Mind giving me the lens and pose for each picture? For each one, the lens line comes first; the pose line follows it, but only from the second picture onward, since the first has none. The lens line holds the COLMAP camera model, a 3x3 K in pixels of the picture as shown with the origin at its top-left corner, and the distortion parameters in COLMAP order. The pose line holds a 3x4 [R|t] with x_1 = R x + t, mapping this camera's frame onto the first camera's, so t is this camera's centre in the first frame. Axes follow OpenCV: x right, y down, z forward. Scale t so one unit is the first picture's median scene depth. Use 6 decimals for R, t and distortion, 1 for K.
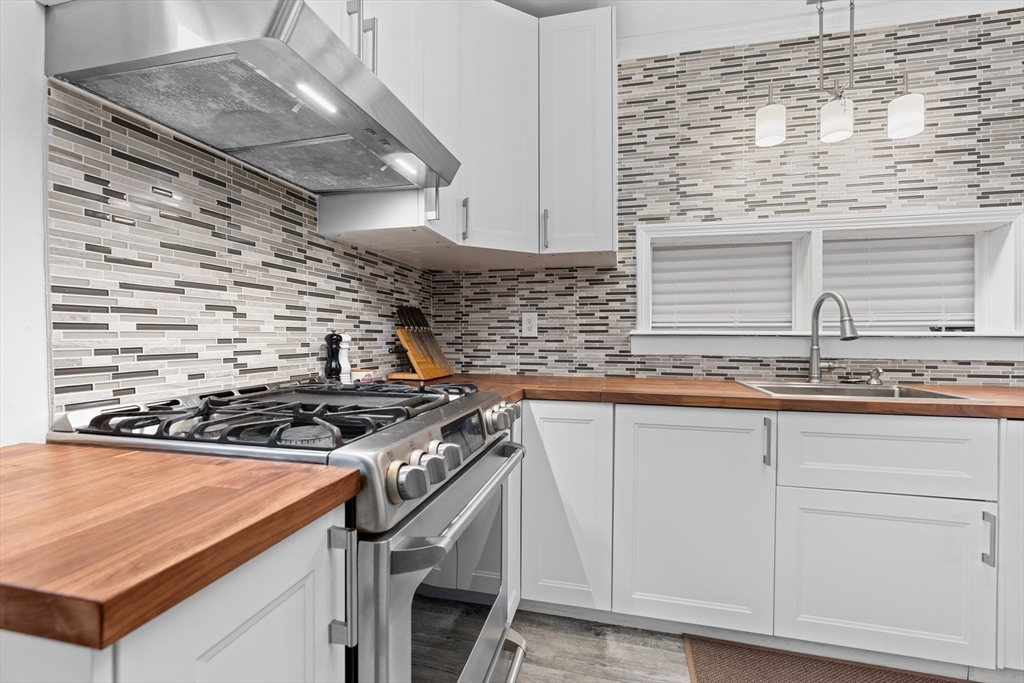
lens RADIAL K [[459.8, 0, 508.0], [0, 459.8, 333.8], [0, 0, 1]] dist [-0.018545, 0.008558]
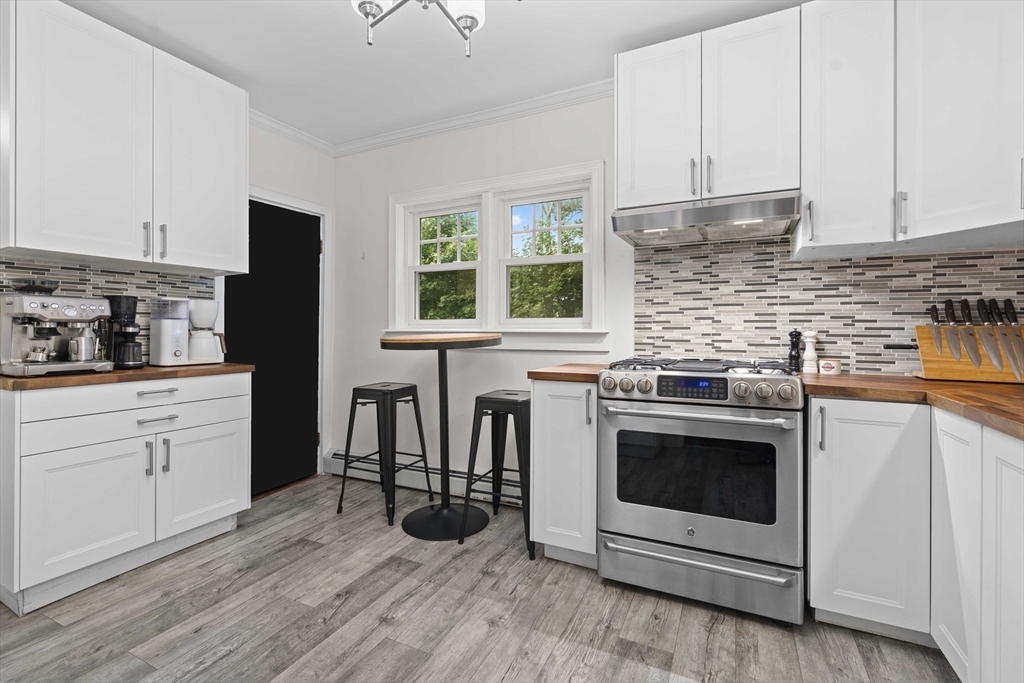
lens RADIAL K [[459.8, 0, 508.0], [0, 459.8, 333.8], [0, 0, 1]] dist [-0.018545, 0.008558]
pose [[-0.219179, 0.000820, -0.975684, 0.966769], [-0.001175, 0.999999, 0.001104, 0.006725], [0.975684, 0.001388, -0.219178, 0.370412]]
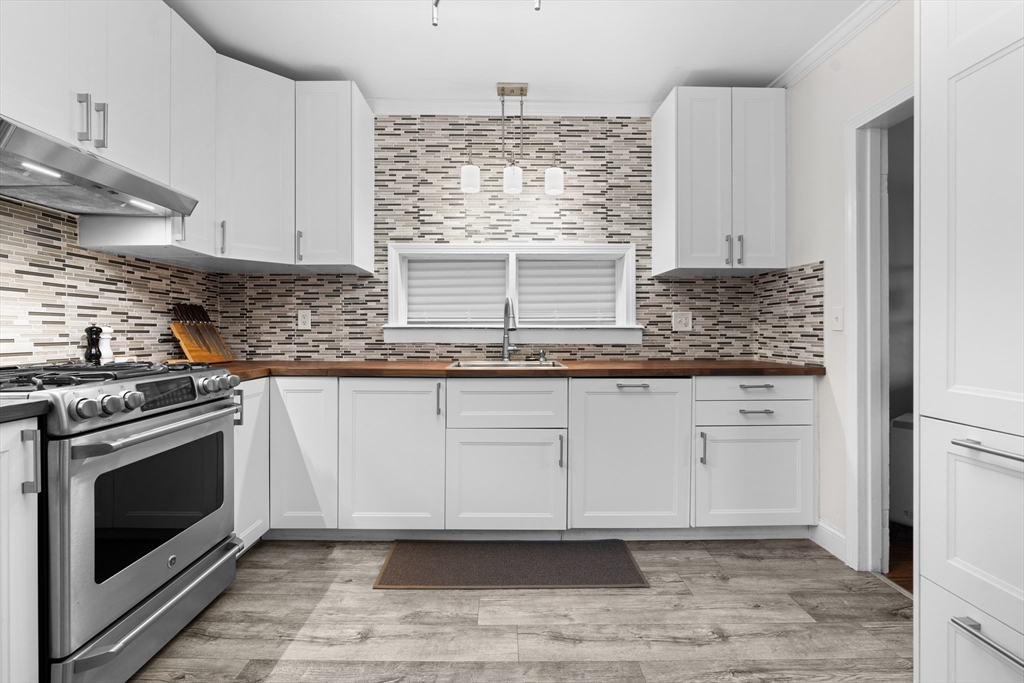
lens RADIAL K [[459.7, 0, 508.4], [0, 459.7, 328.9], [0, 0, 1]] dist [-0.016209, 0.006933]
pose [[0.968091, -0.002186, 0.250591, 0.334145], [0.002138, 0.999998, 0.000462, 0.006717], [-0.250591, 0.000089, 0.968093, -0.404800]]
